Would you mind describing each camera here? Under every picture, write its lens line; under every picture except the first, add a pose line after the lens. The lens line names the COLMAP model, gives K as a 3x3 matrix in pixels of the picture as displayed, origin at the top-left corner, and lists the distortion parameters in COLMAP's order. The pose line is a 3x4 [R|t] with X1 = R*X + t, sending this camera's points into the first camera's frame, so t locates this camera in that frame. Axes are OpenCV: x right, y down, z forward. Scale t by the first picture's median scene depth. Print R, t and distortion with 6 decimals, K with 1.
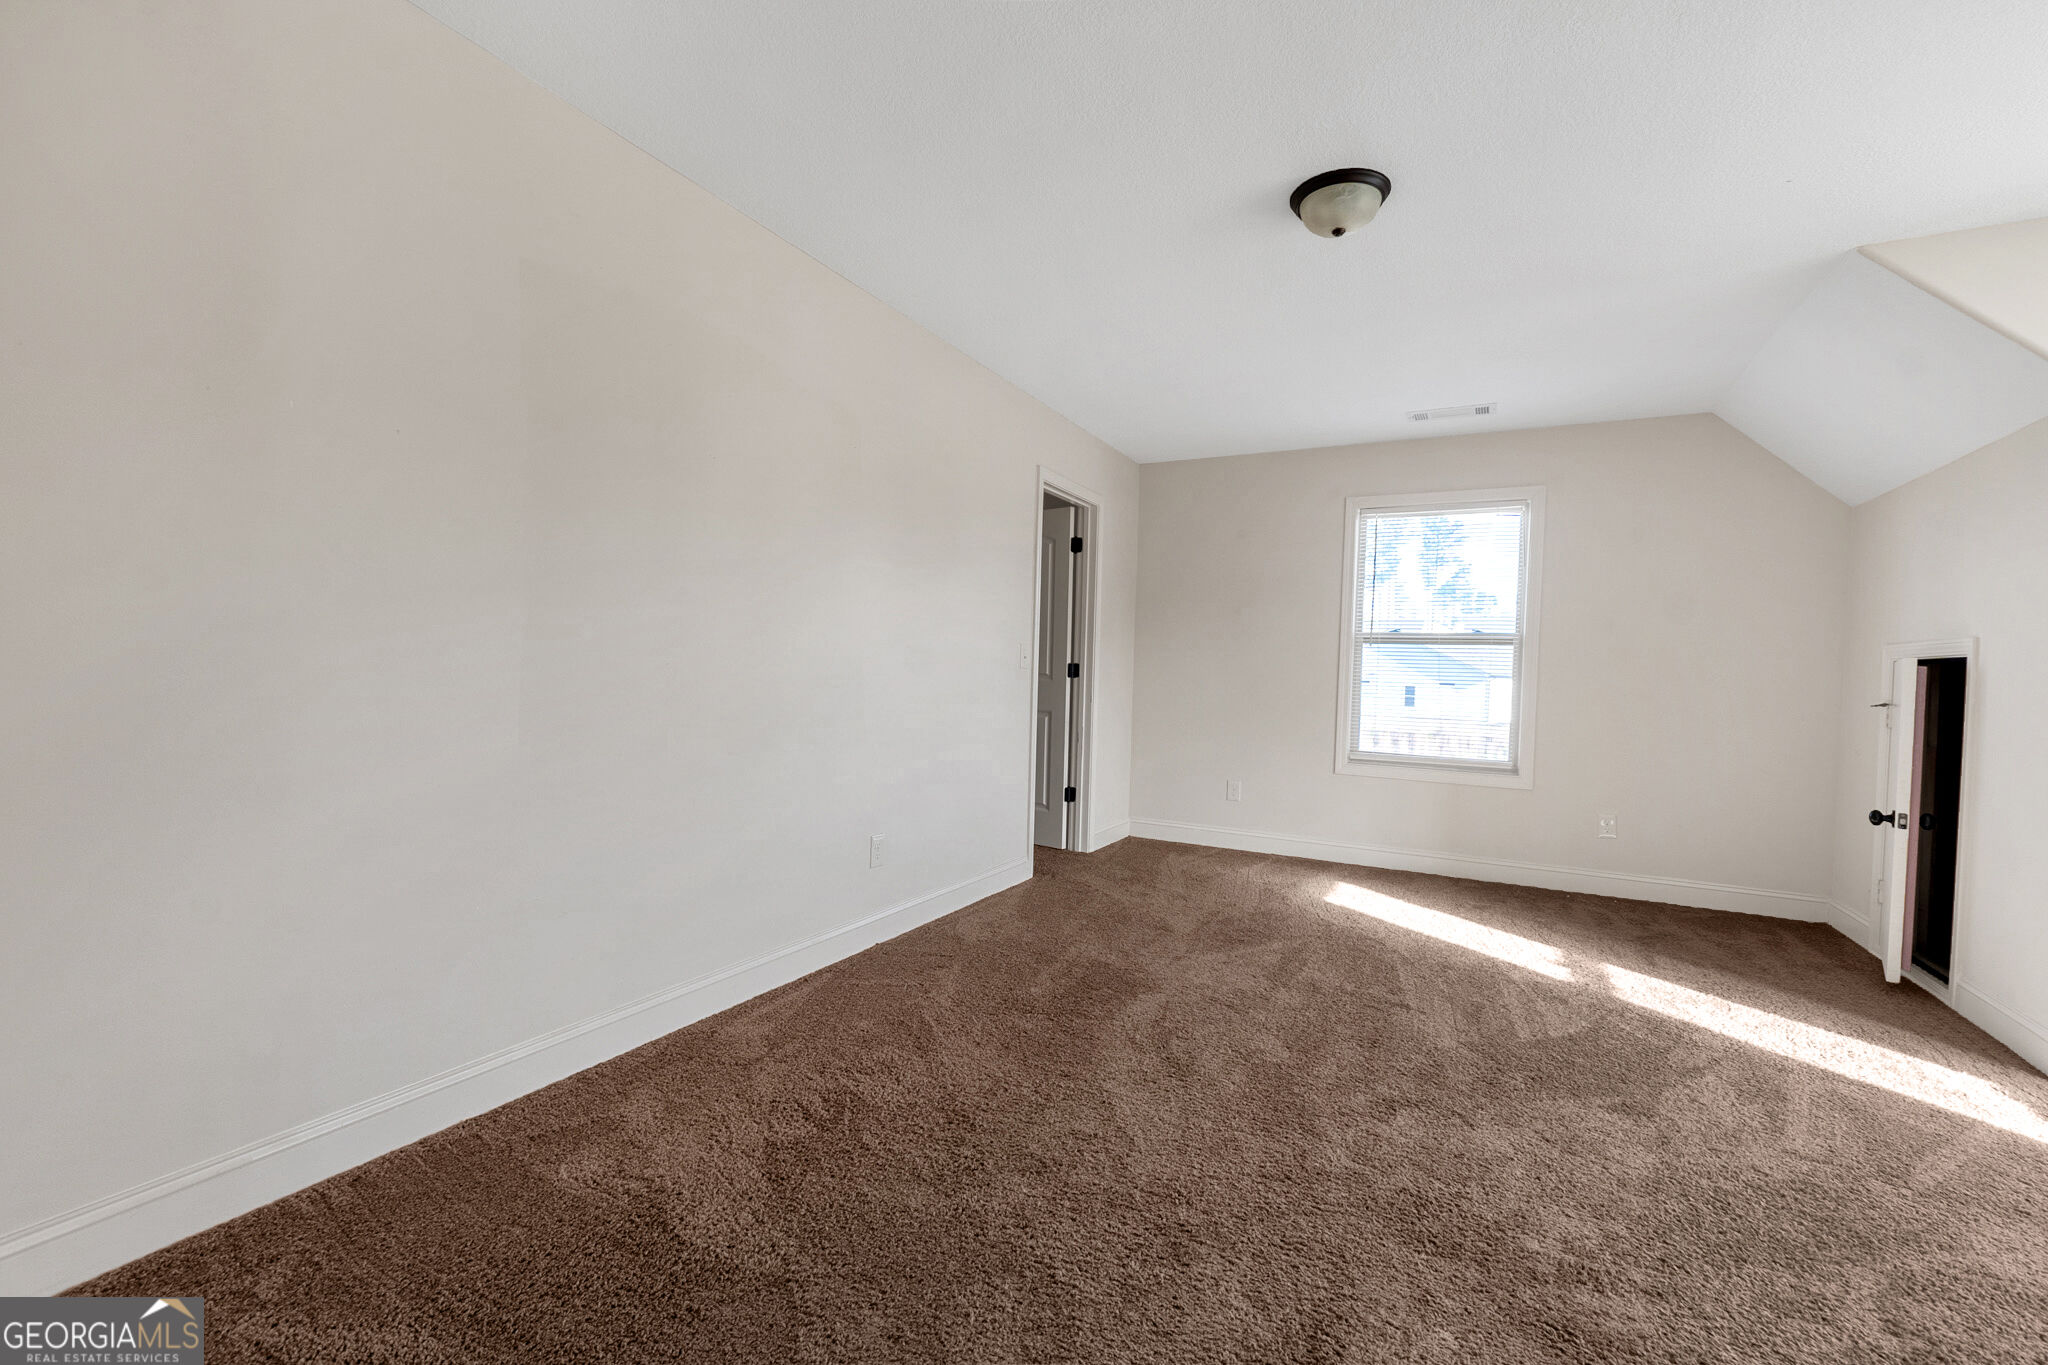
lens RADIAL K [[856.0, 0, 1020.2], [0, 856.0, 689.6], [0, 0, 1]] dist [-0.002048, -0.002434]
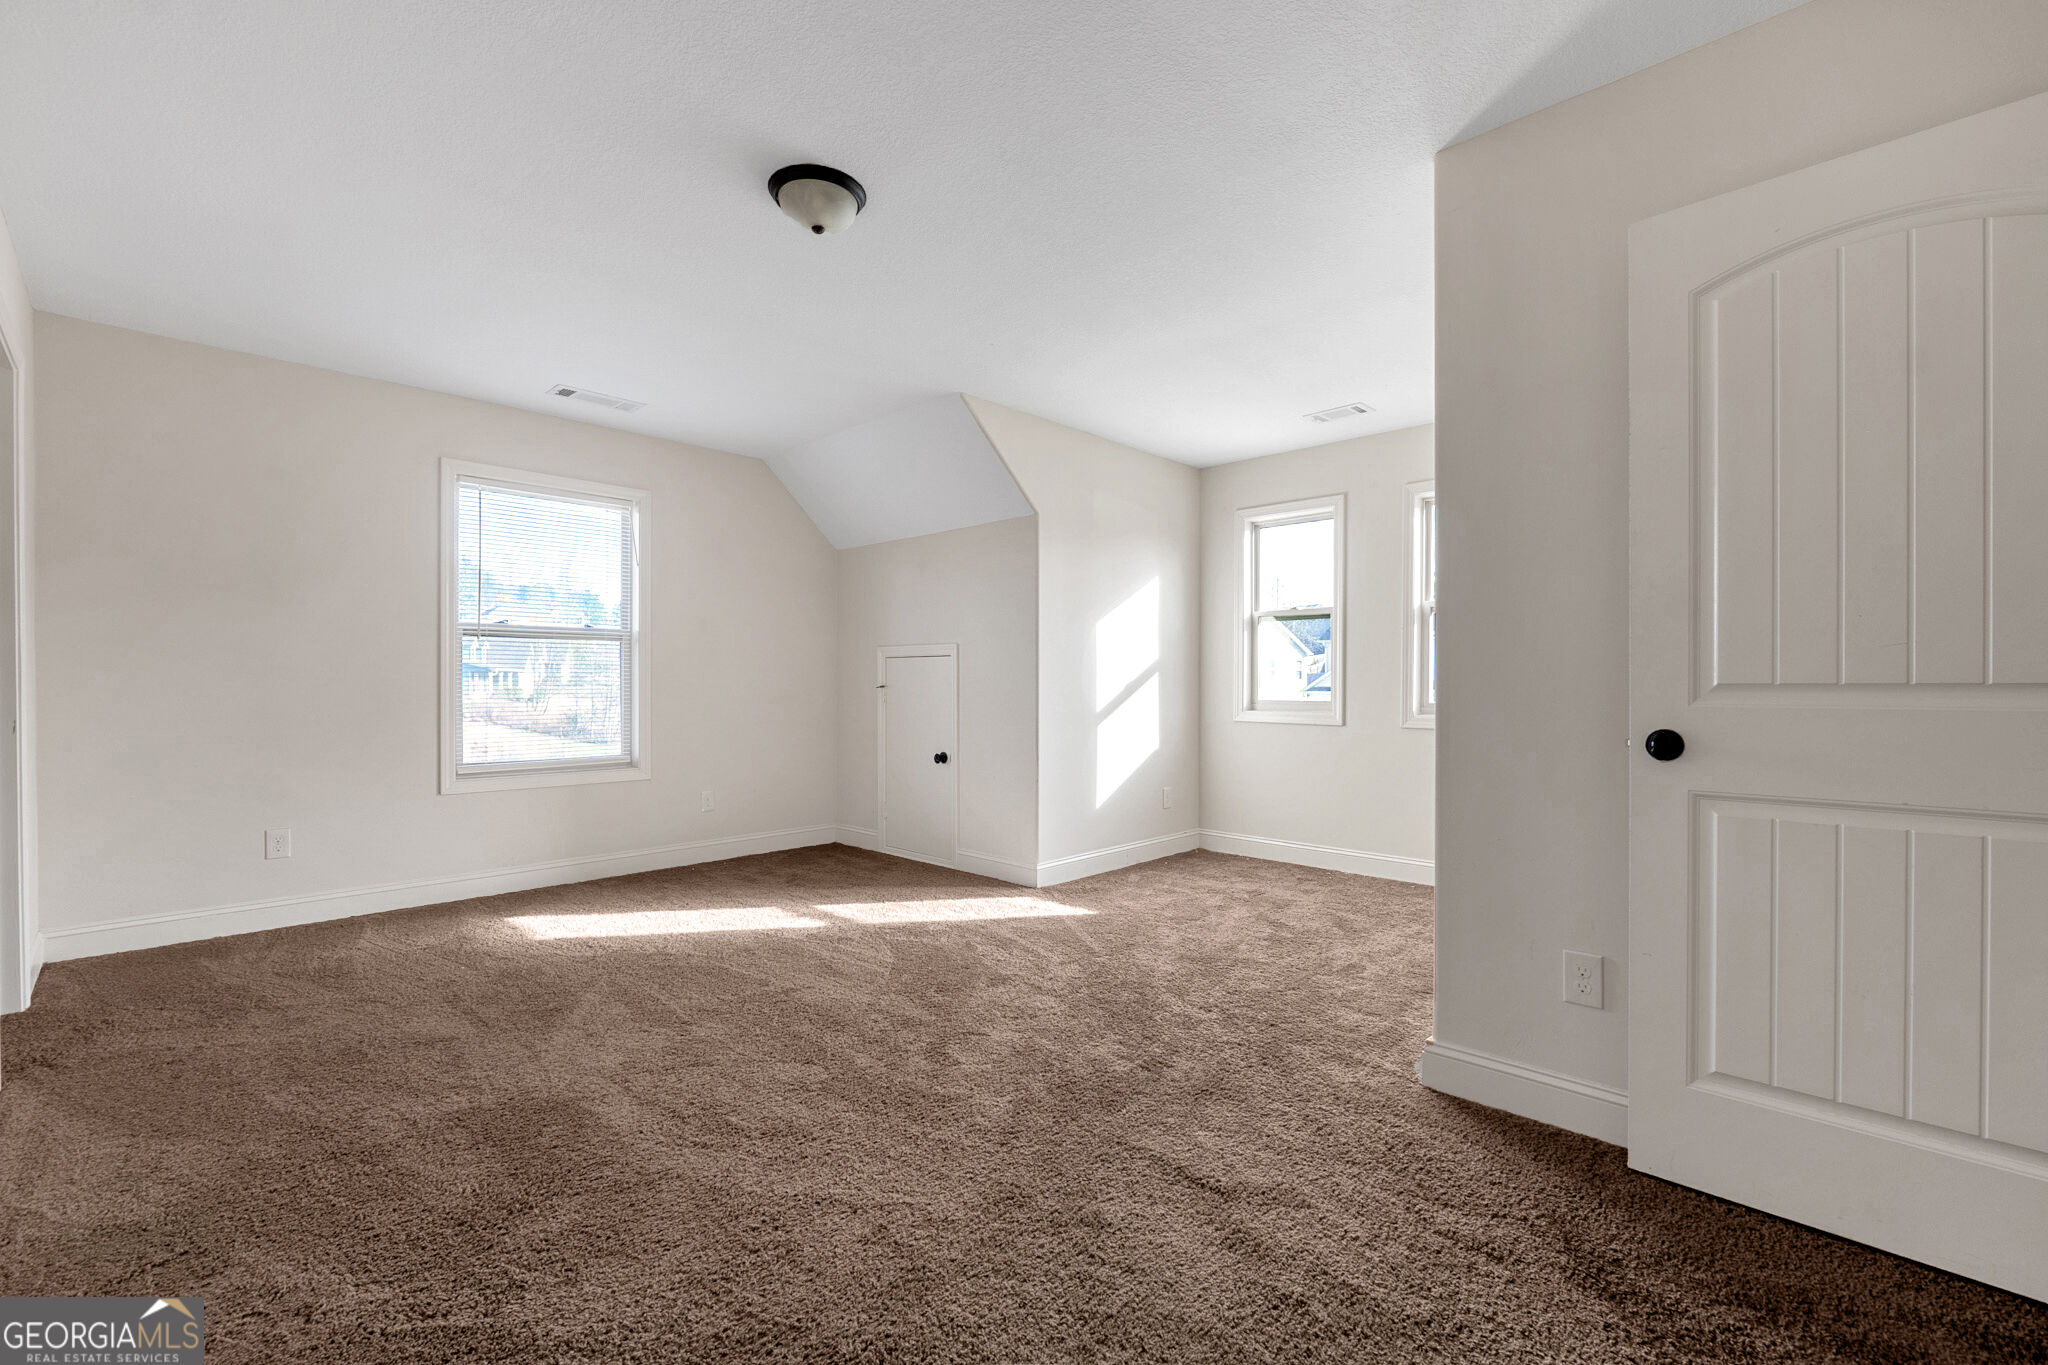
lens RADIAL K [[856.0, 0, 1020.2], [0, 856.0, 689.6], [0, 0, 1]] dist [-0.002048, -0.002434]
pose [[0.267465, -0.036568, 0.962873, -0.456188], [0.027734, 0.999158, 0.030242, -0.019396], [-0.963168, 0.018616, 0.268254, 0.432464]]
